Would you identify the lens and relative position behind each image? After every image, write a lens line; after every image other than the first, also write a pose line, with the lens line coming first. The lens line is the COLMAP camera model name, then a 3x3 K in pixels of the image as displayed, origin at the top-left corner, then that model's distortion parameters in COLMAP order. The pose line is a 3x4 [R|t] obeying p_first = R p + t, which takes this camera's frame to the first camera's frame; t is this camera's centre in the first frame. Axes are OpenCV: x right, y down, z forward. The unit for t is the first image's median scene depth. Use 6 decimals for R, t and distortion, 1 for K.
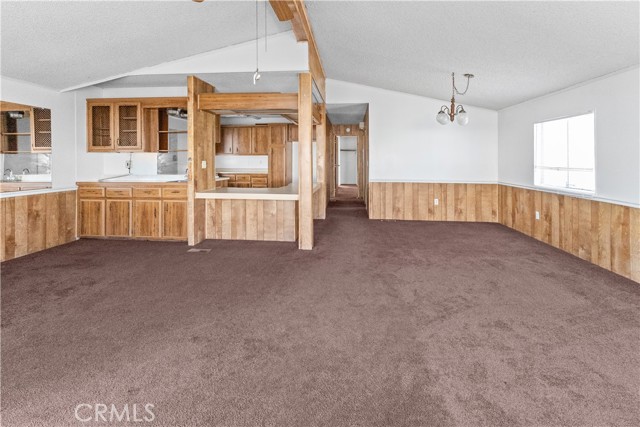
lens RADIAL K [[293.9, 0, 322.0], [0, 293.9, 158.5], [0, 0, 1]] dist [0.011272, -0.000472]
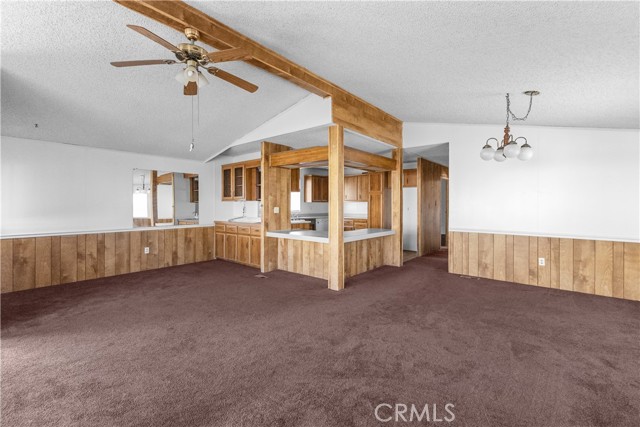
lens RADIAL K [[280.5, 0, 325.8], [0, 280.5, 208.0], [0, 0, 1]] dist [0.010876, -0.001704]
pose [[0.834190, 0.004304, -0.551461, 0.440631], [0.003251, 0.999914, 0.012723, -0.003177], [0.551468, -0.012406, 0.834104, 0.117641]]
